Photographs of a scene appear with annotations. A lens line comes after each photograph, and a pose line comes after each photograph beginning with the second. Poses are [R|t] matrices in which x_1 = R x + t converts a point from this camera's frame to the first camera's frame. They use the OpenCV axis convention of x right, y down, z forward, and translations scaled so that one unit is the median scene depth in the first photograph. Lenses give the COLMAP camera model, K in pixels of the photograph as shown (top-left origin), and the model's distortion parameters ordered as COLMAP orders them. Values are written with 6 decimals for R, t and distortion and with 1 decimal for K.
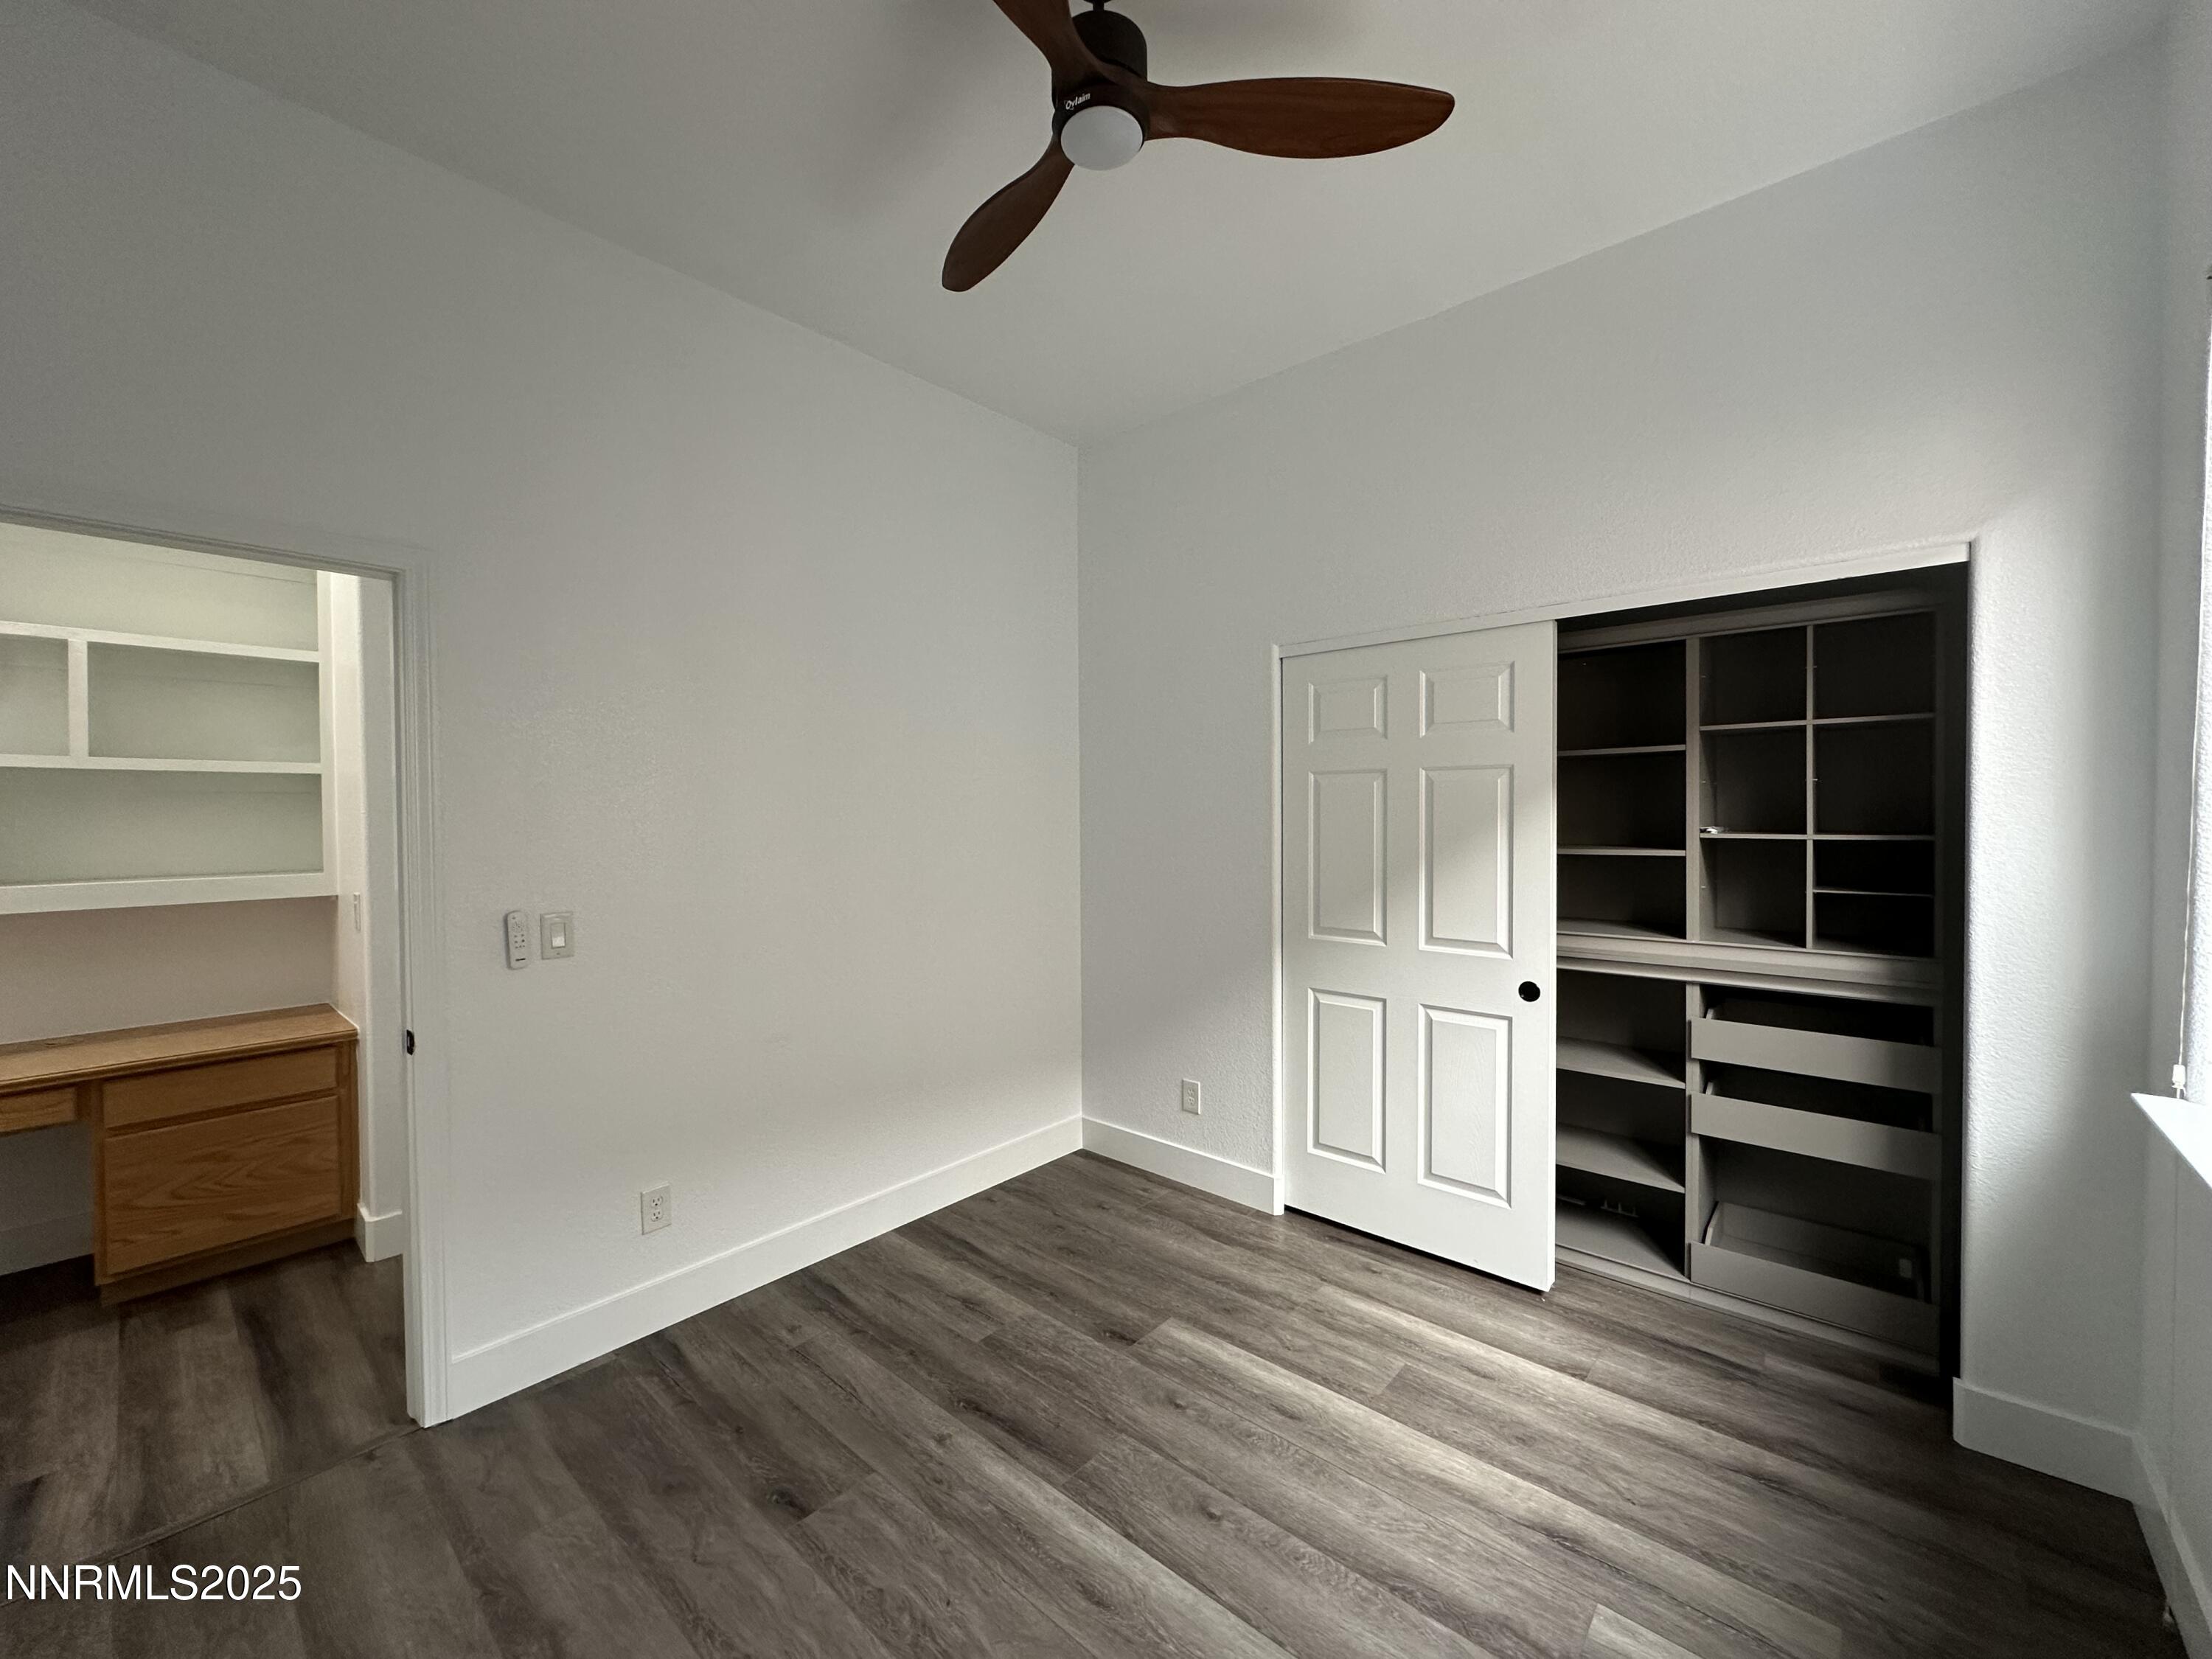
lens RADIAL K [[880.6, 0, 1106.2], [0, 880.6, 828.6], [0, 0, 1]] dist [-0.000632, 0.000231]
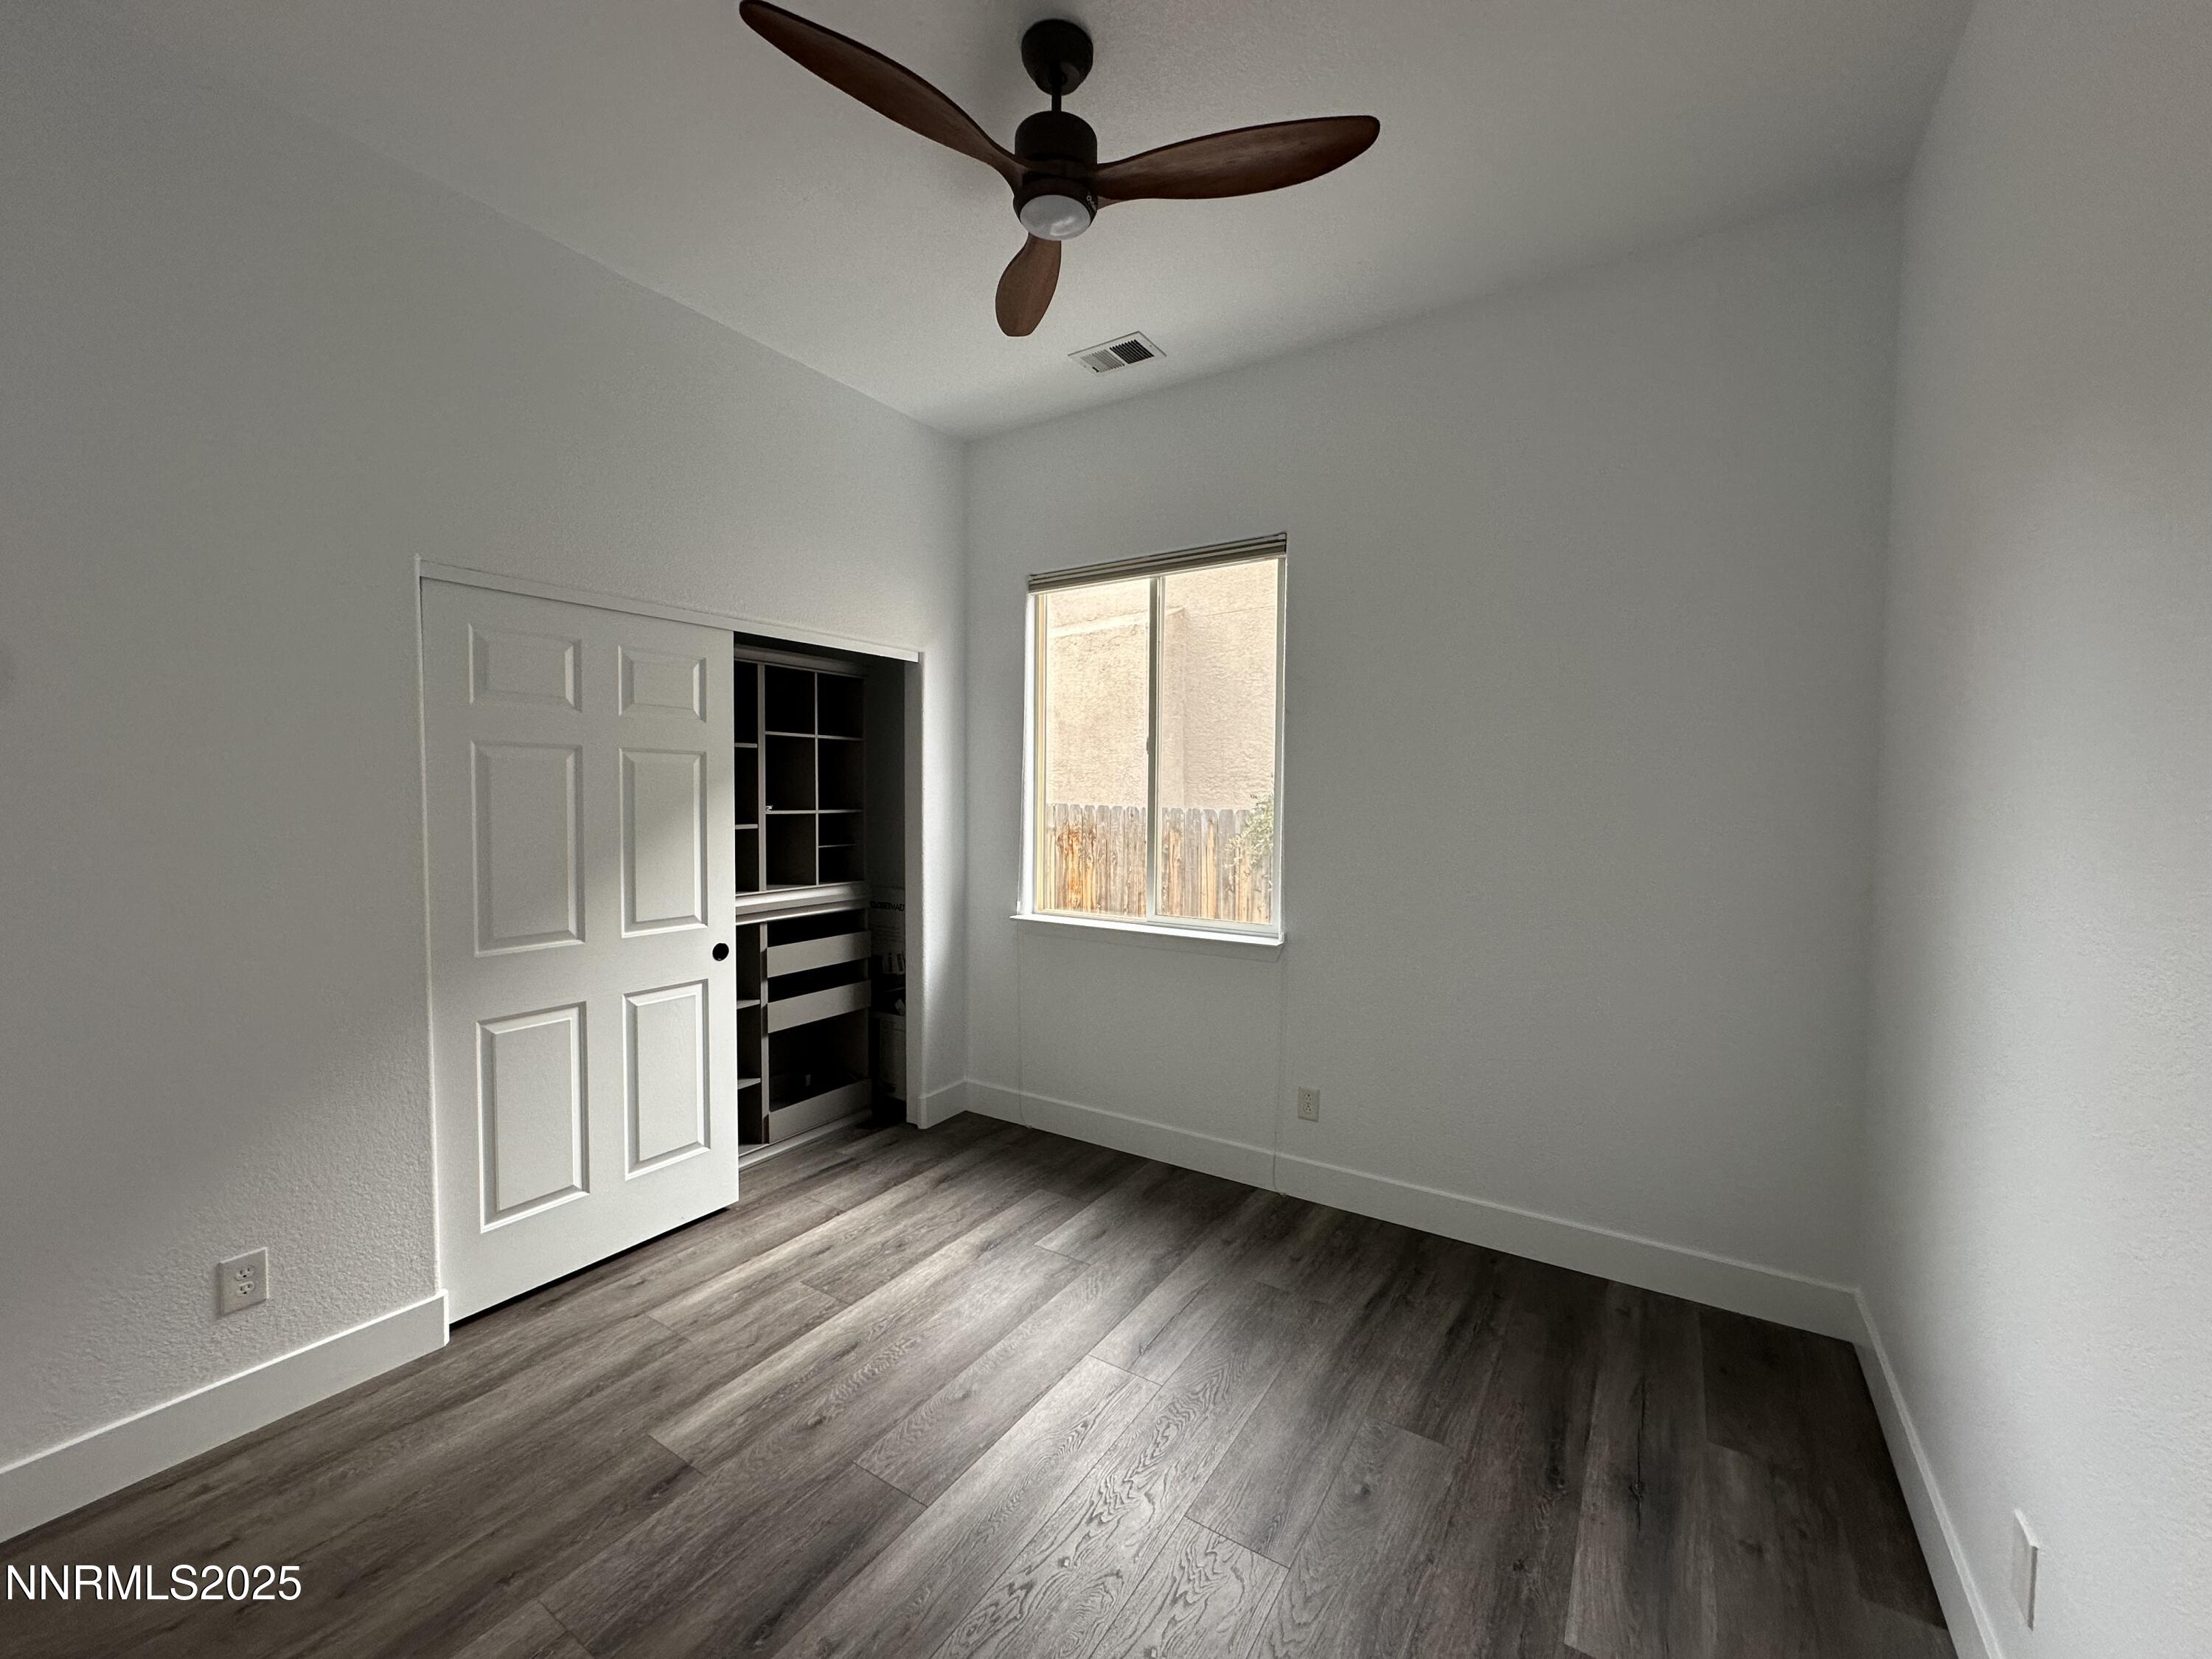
lens RADIAL K [[880.6, 0, 1105.4], [0, 880.6, 828.7], [0, 0, 1]] dist [-0.000632, 0.000231]
pose [[-0.153774, -0.034015, 0.987520, -0.741462], [0.013816, 0.999236, 0.036570, -0.009669], [-0.988009, 0.019267, -0.153186, 0.700208]]
